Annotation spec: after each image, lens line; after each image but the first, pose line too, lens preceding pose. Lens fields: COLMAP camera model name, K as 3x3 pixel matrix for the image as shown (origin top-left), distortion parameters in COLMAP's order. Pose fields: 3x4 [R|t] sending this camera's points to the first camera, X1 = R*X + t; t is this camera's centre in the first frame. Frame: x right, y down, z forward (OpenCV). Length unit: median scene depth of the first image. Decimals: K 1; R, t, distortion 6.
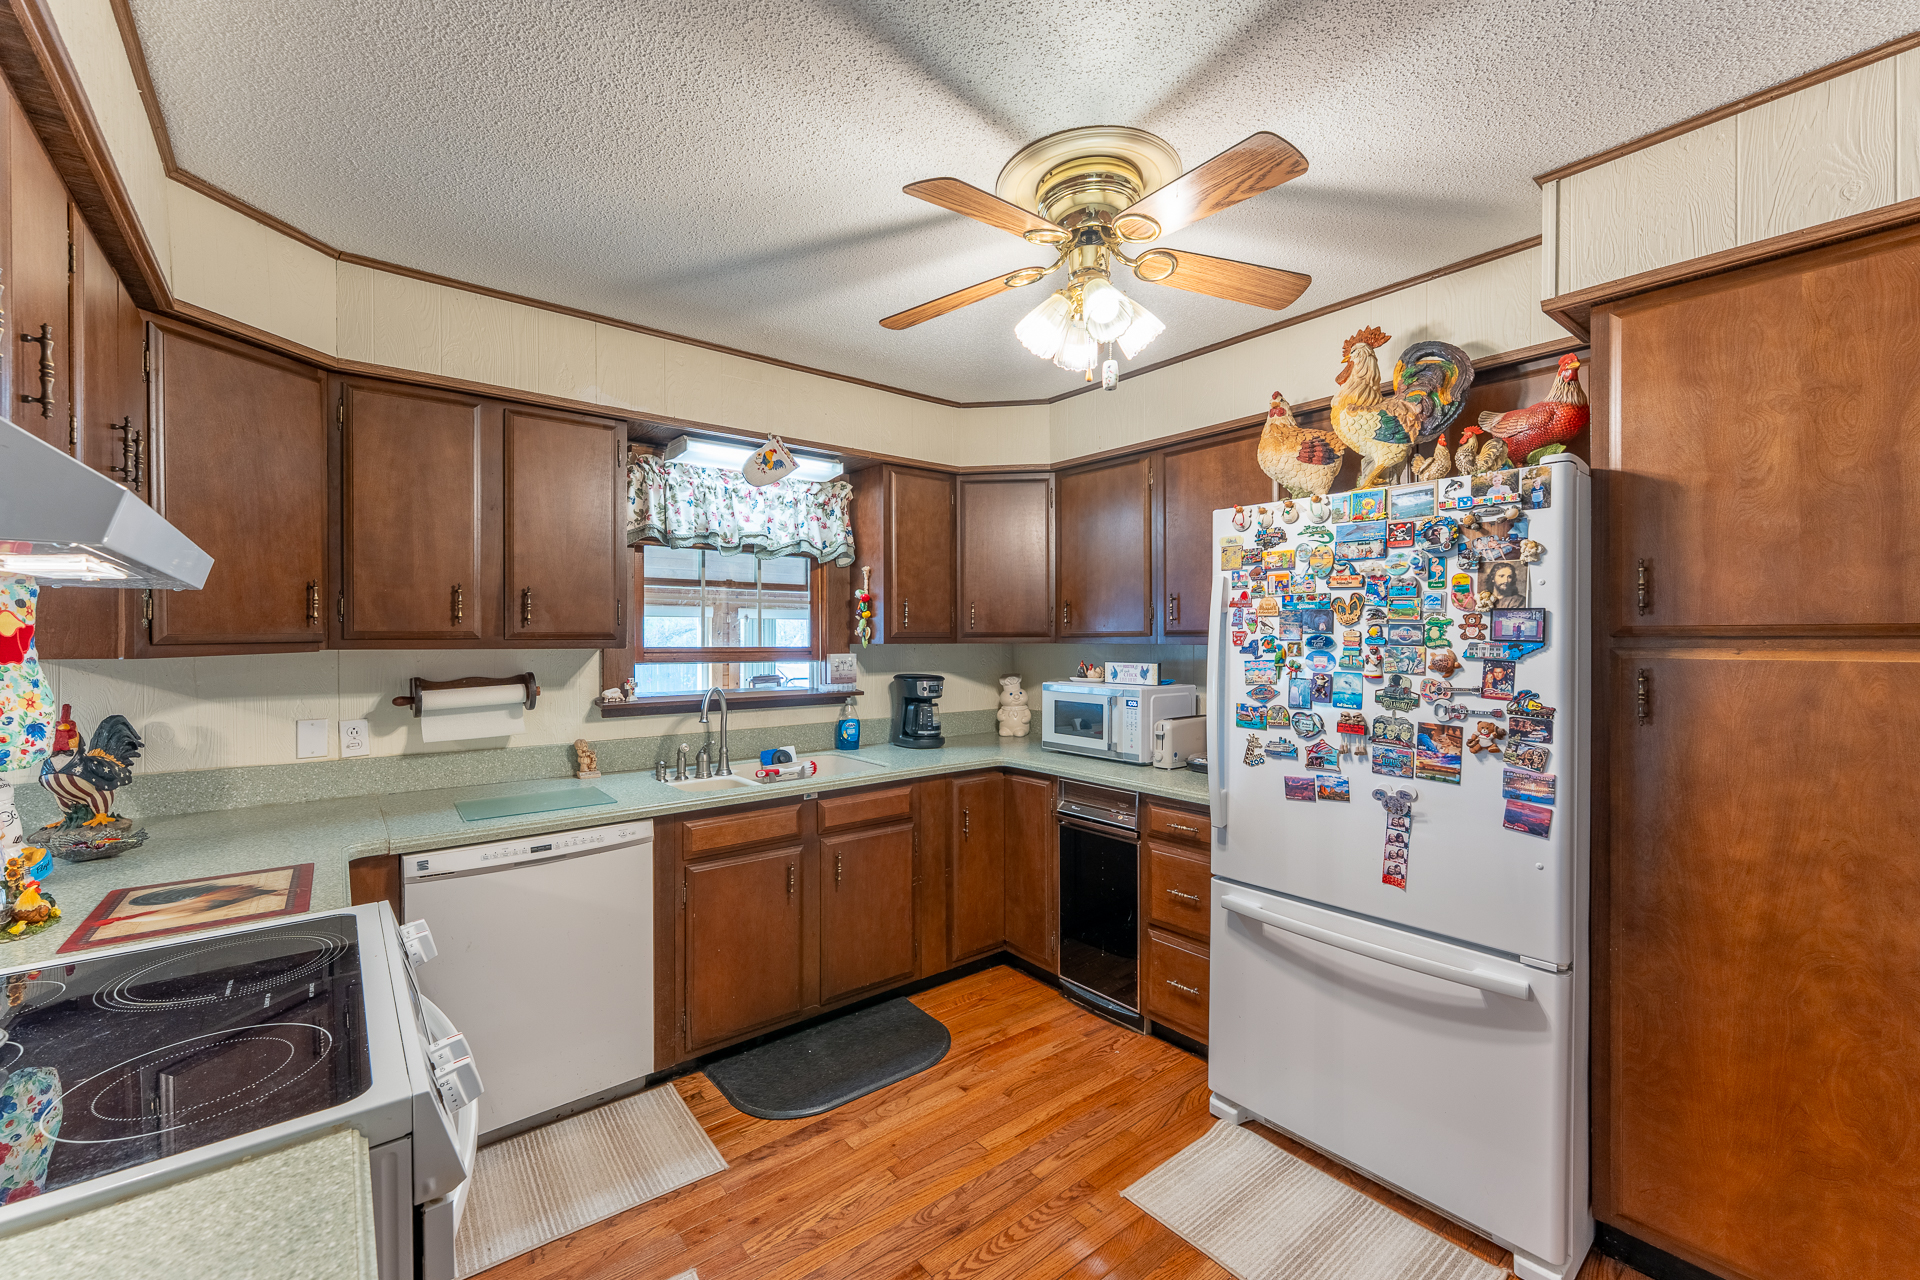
lens RADIAL K [[764.8, 0, 962.0], [0, 764.8, 639.8], [0, 0, 1]] dist [0.000840, -0.000105]
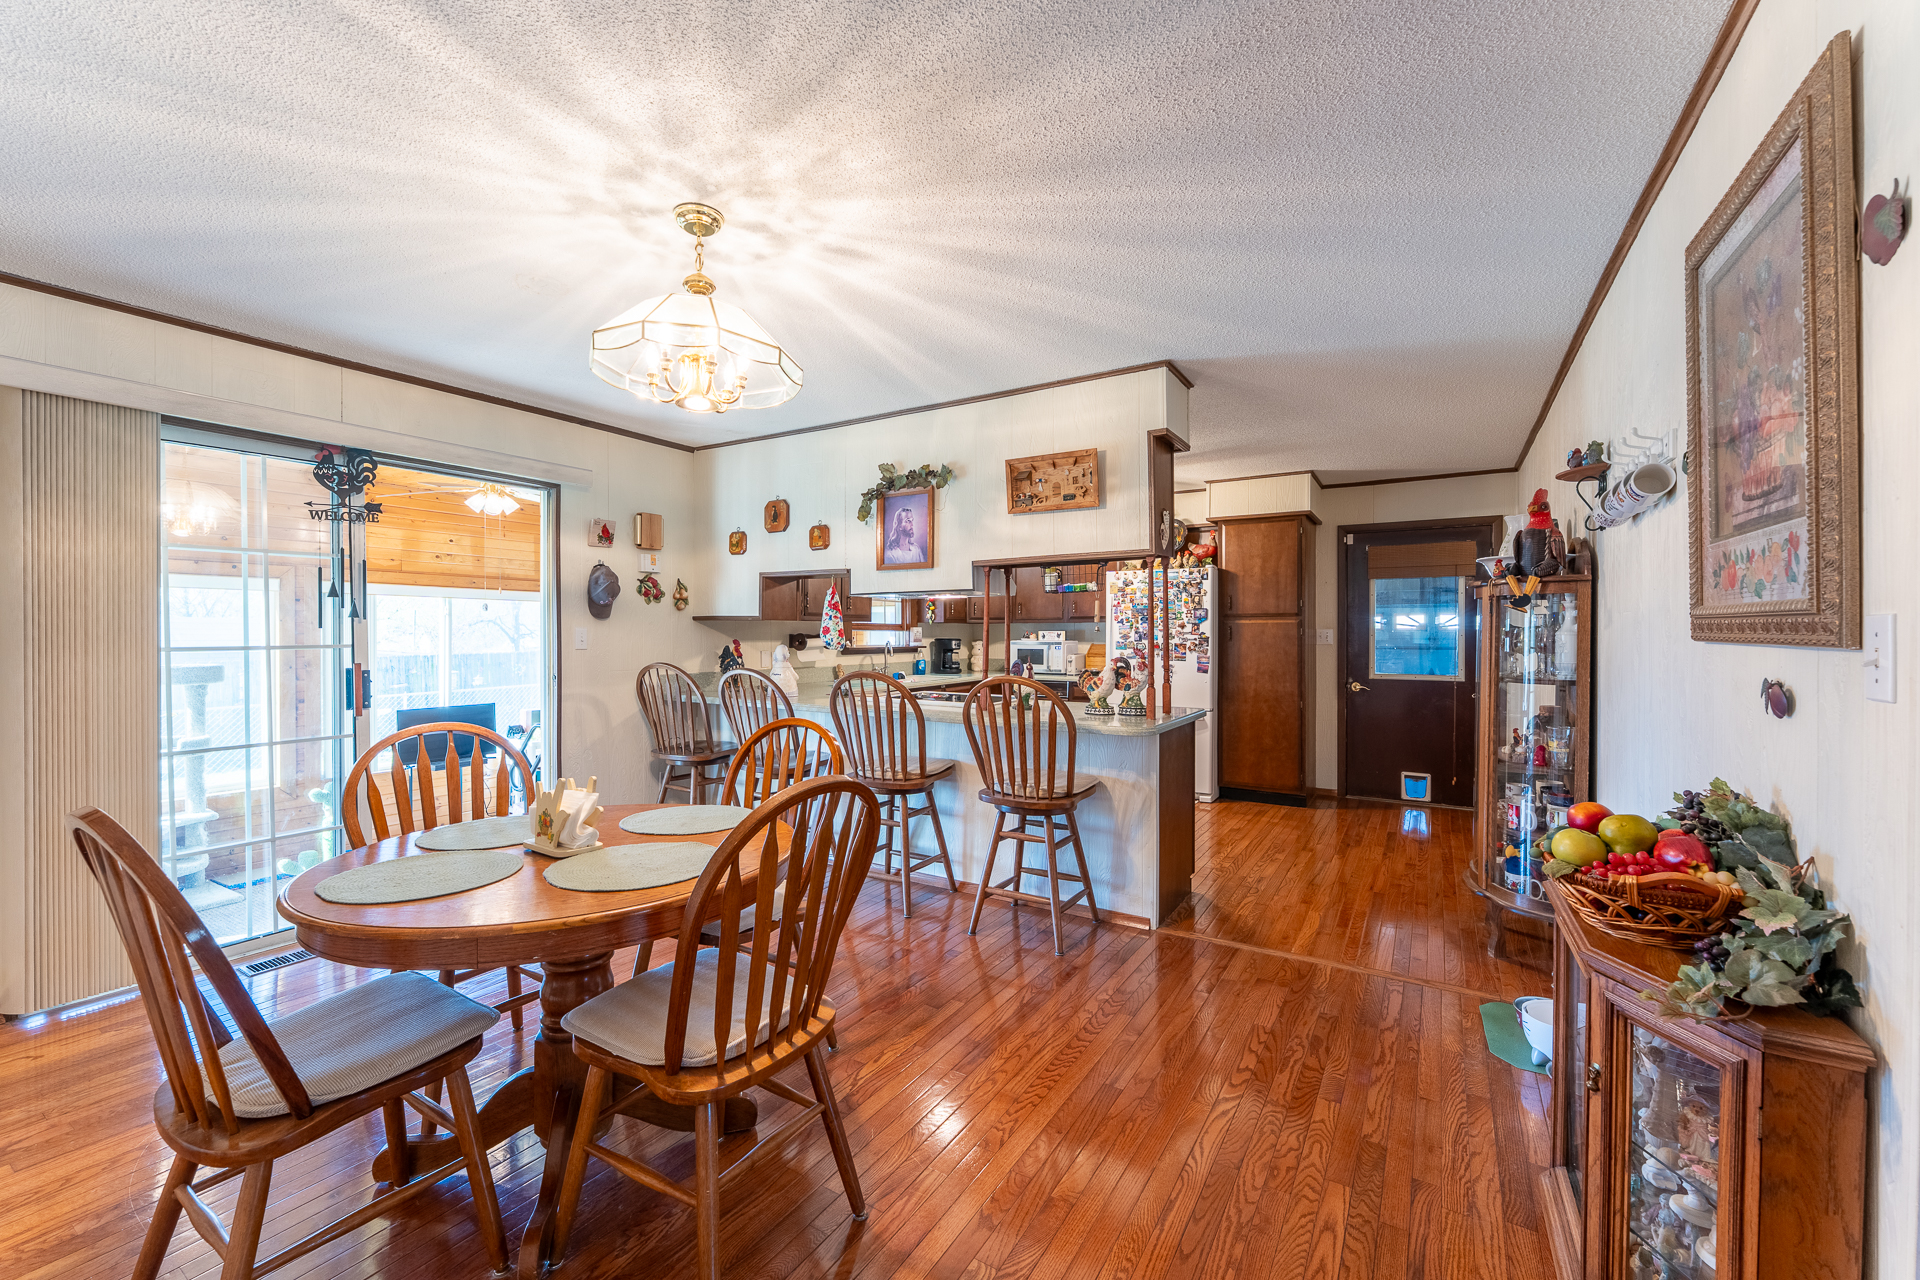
lens RADIAL K [[764.8, 0, 962.0], [0, 764.8, 639.8], [0, 0, 1]] dist [0.000840, -0.000105]
pose [[0.942494, -0.003350, 0.334207, -0.880741], [0.001801, 0.999986, 0.004945, 0.049558], [-0.334219, -0.004058, 0.942487, -1.157511]]
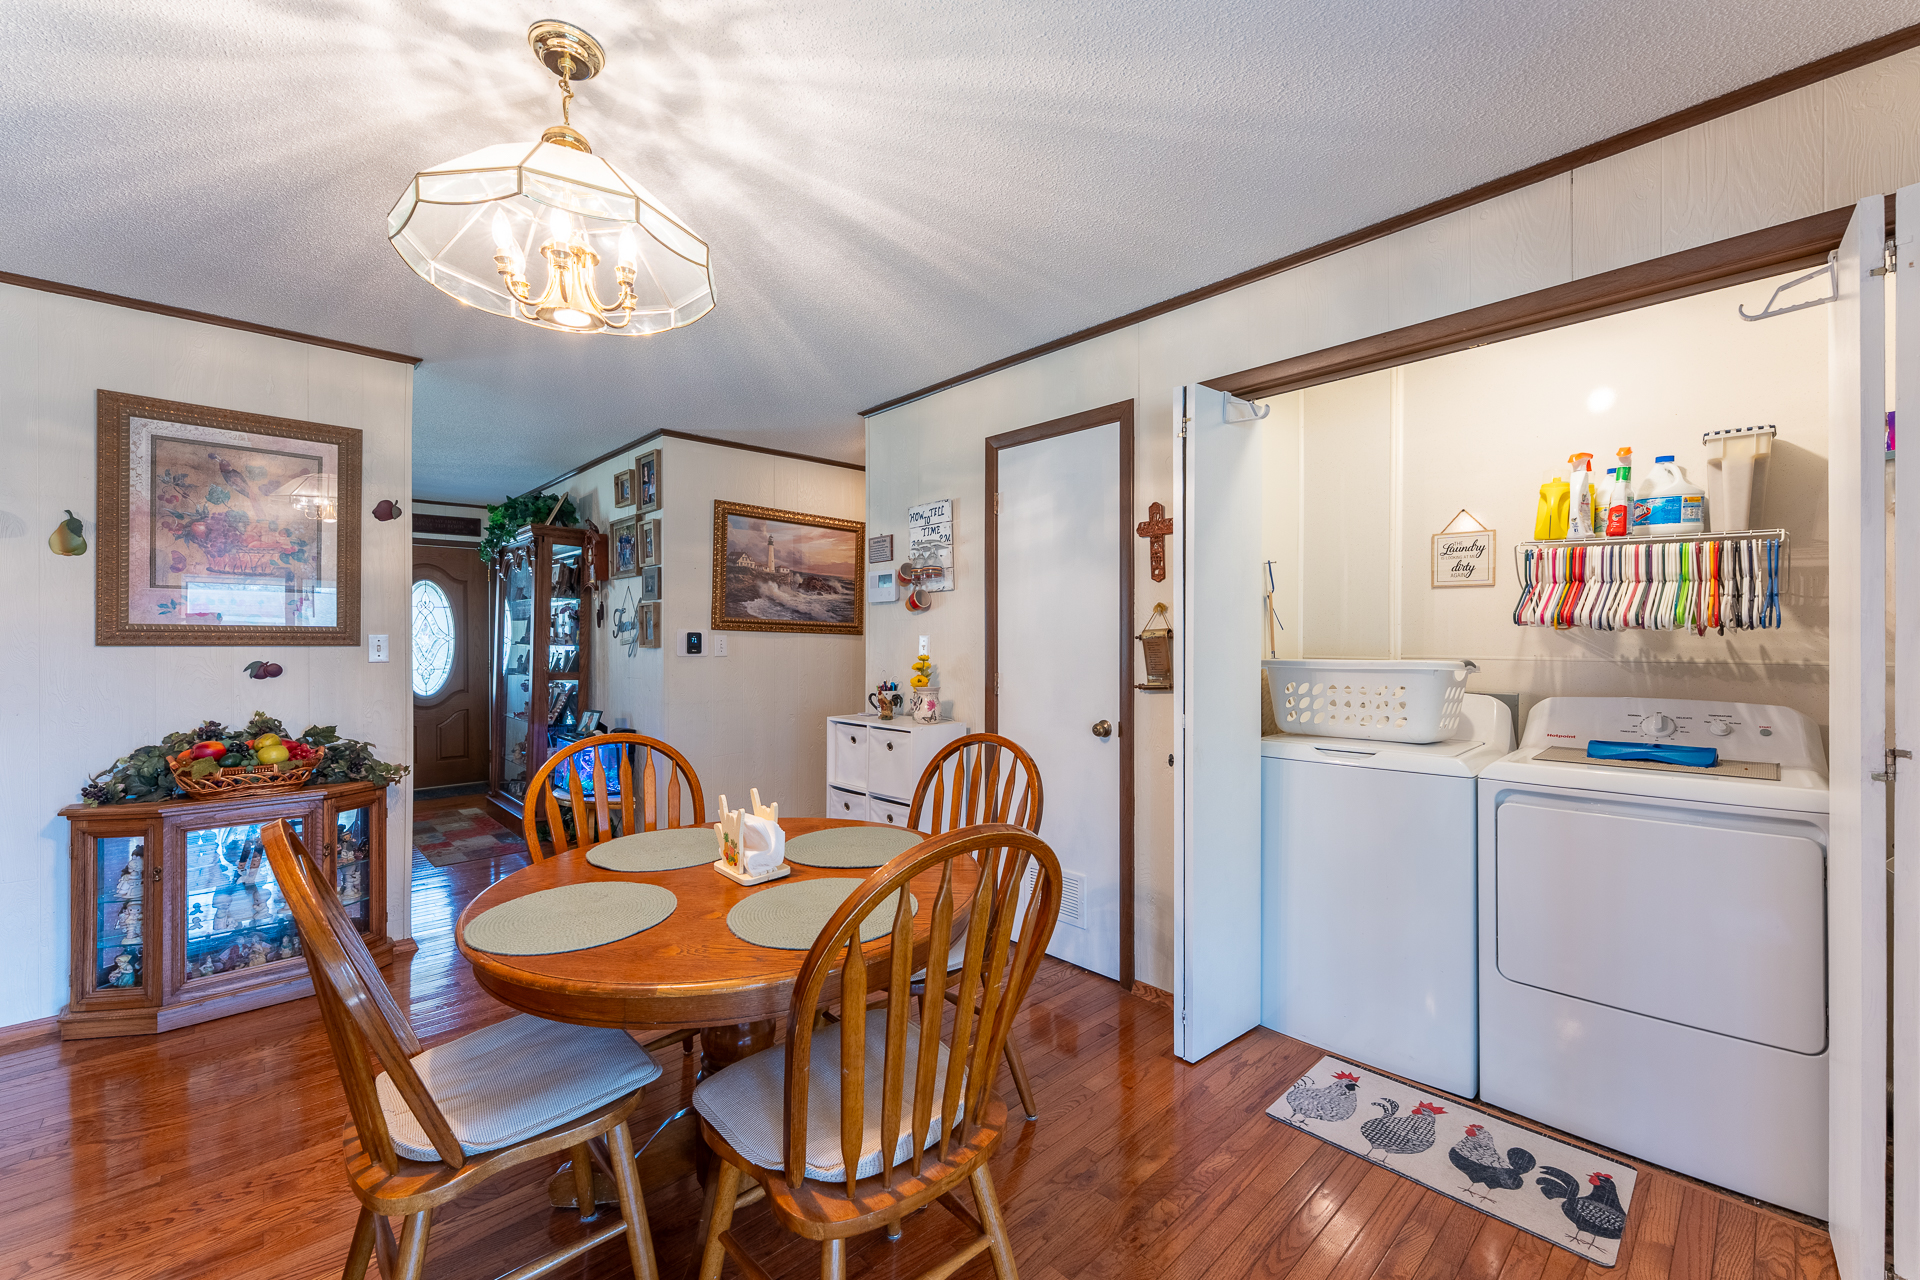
lens RADIAL K [[772.3, 0, 960.0], [0, 772.3, 640.0], [0, 0, 1]] dist [-0.000484, -0.000458]
pose [[-0.997580, 0.000186, -0.069528, -1.112988], [-0.000163, 0.999987, 0.005021, 0.042105], [0.069528, 0.005020, -0.997567, 0.239930]]
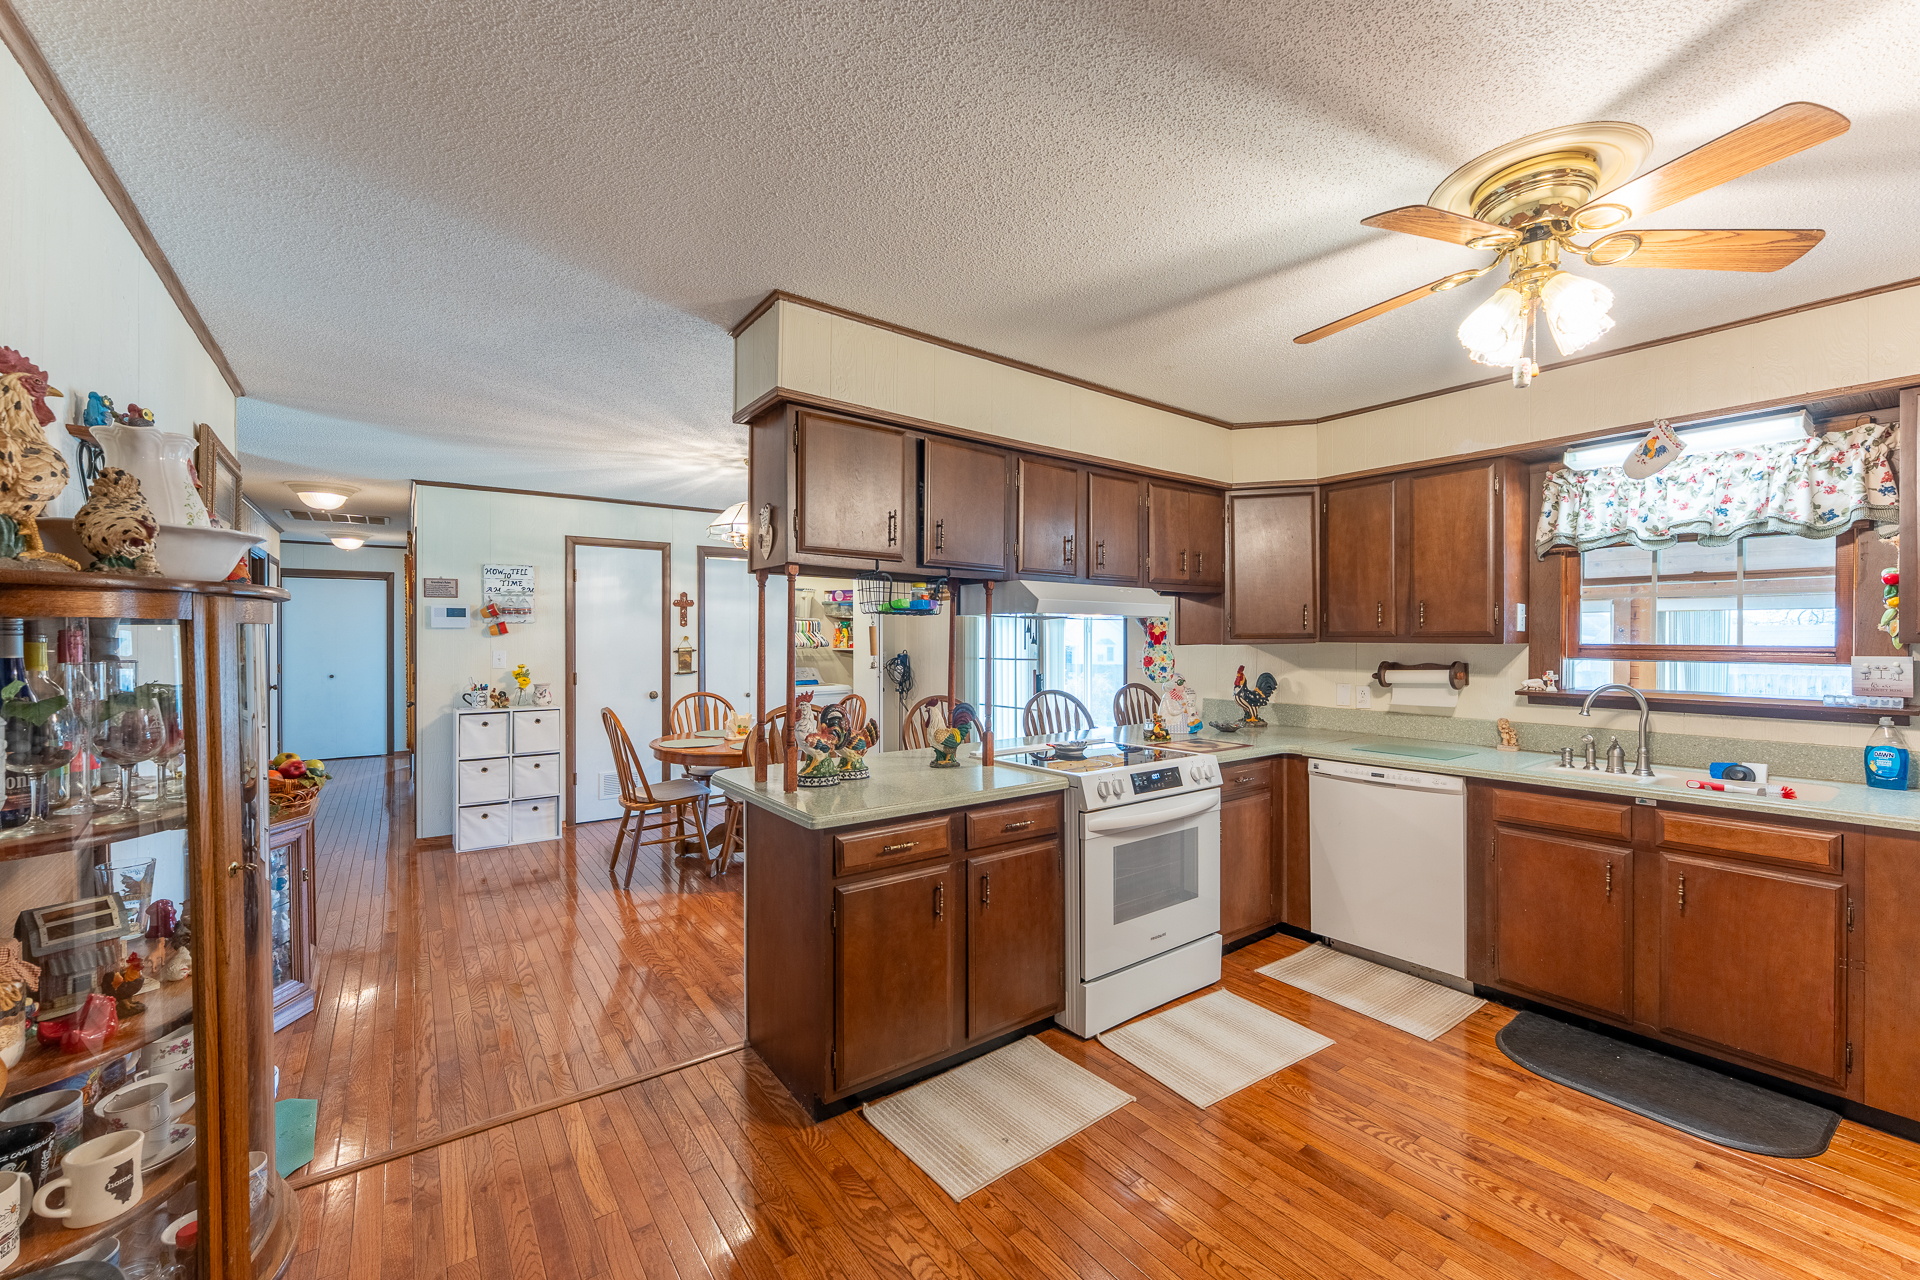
lens RADIAL K [[764.8, 0, 962.0], [0, 764.8, 639.8], [0, 0, 1]] dist [0.000840, -0.000105]
pose [[-0.048867, 0.002974, -0.998801, 0.761012], [-0.002052, 0.999993, 0.003078, 0.002264], [0.998803, 0.002200, -0.048860, 0.192945]]
